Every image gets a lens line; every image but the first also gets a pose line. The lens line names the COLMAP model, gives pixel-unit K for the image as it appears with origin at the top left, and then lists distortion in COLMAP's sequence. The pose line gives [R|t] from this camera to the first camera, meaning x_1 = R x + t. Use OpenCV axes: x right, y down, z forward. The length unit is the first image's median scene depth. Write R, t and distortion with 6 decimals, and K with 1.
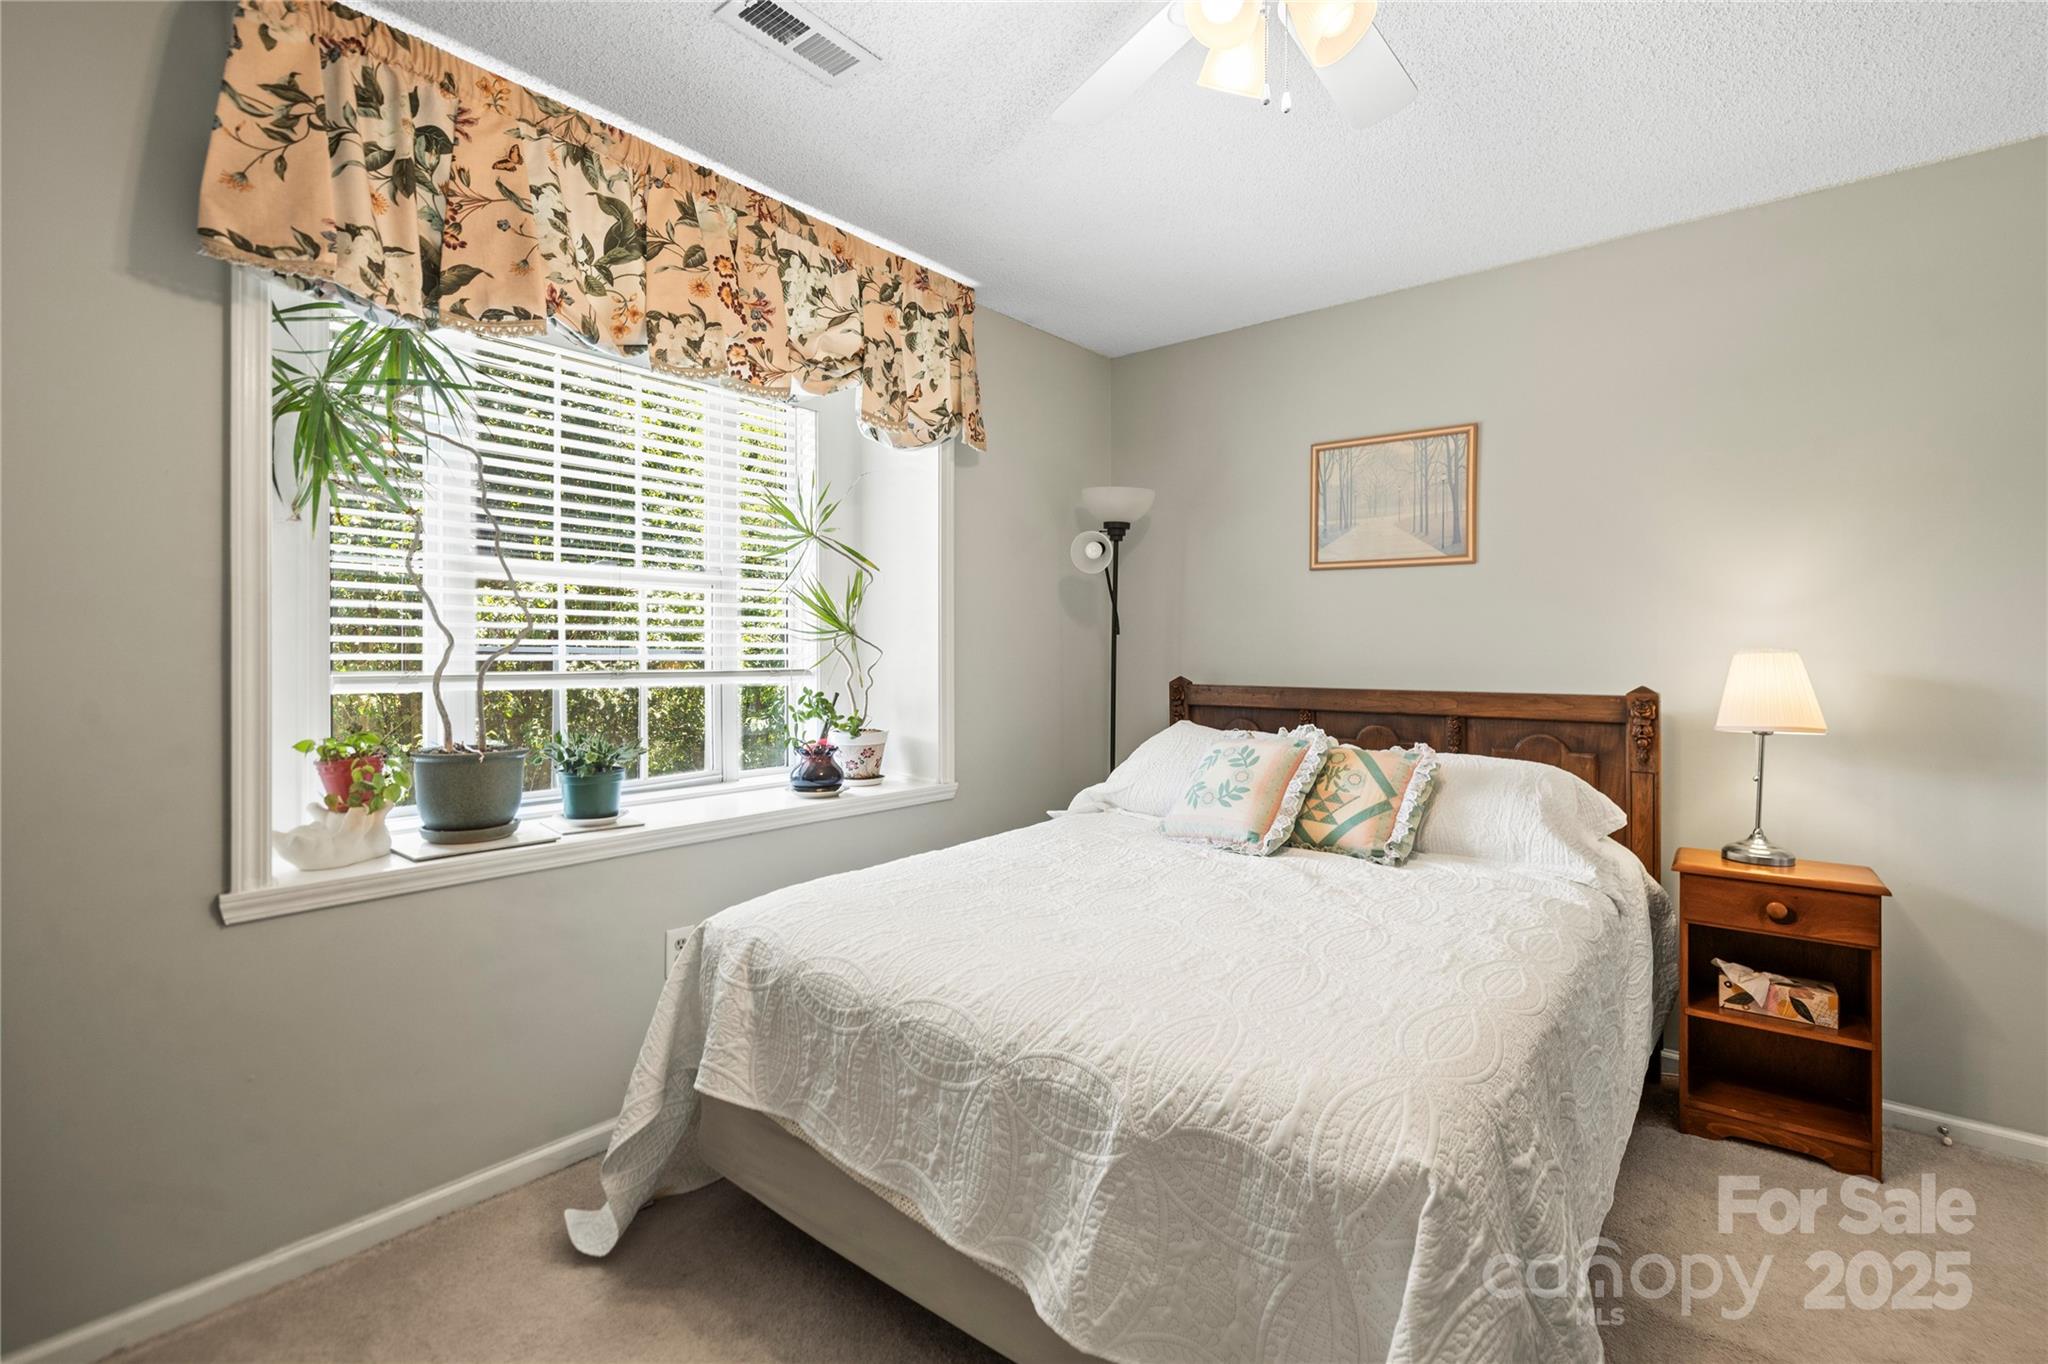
lens RADIAL K [[921.5, 0, 1021.0], [0, 921.5, 651.9], [0, 0, 1]] dist [0.001066, 0.000755]
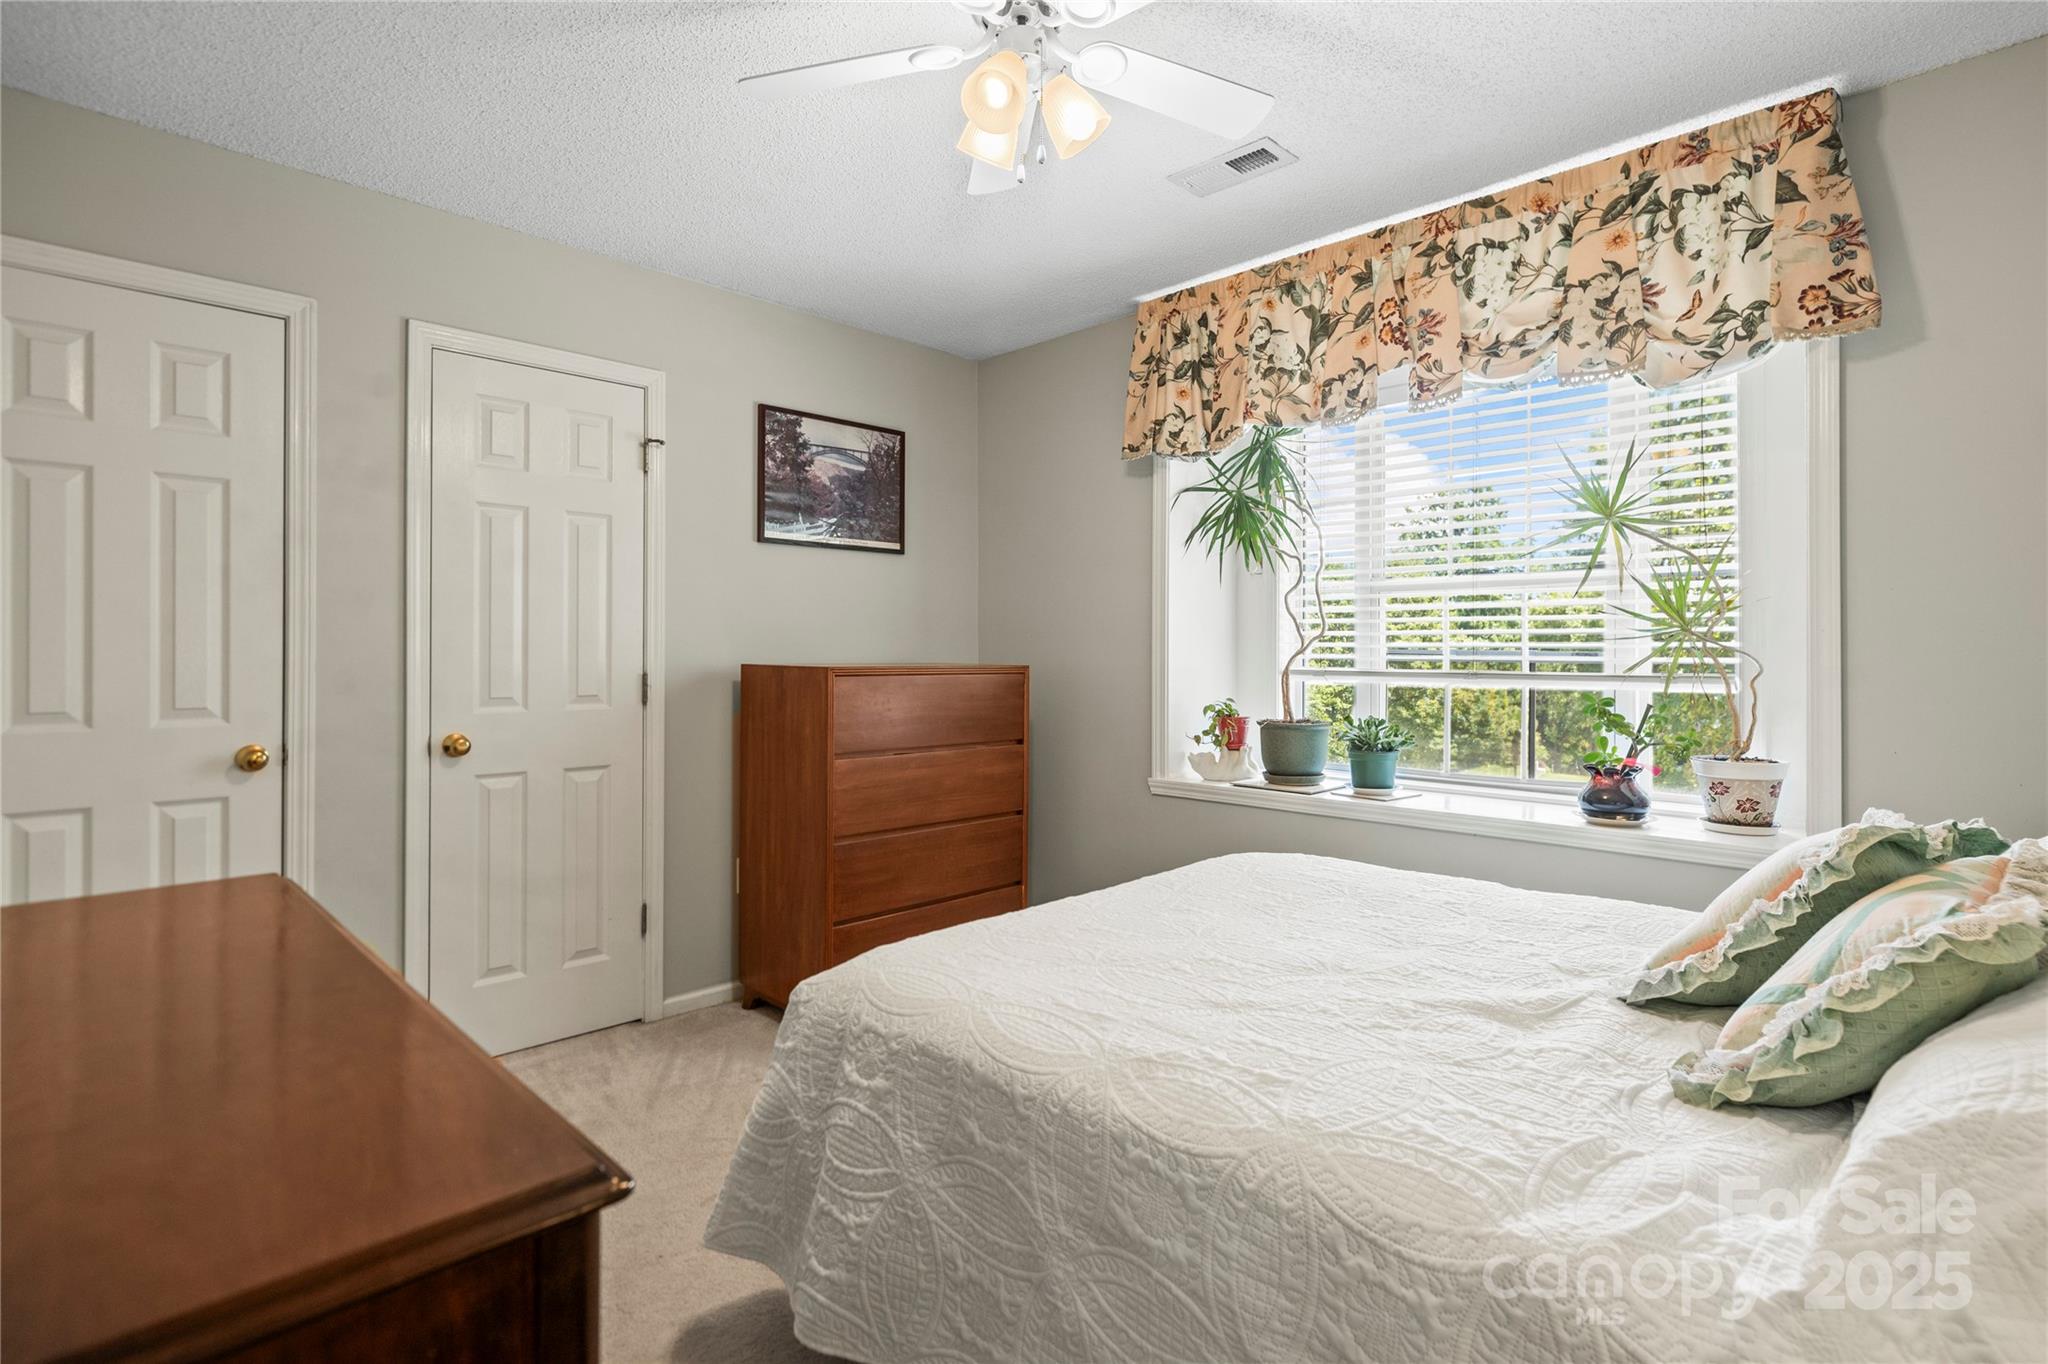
lens RADIAL K [[997.0, 0, 1021.6], [0, 997.0, 655.6], [0, 0, 1]] dist [-0.000072, -0.000049]
pose [[-0.097629, 0.002020, -0.995221, 0.947059], [-0.002313, 0.999995, 0.002257, 0.002219], [0.995220, 0.002522, -0.097624, 0.691072]]
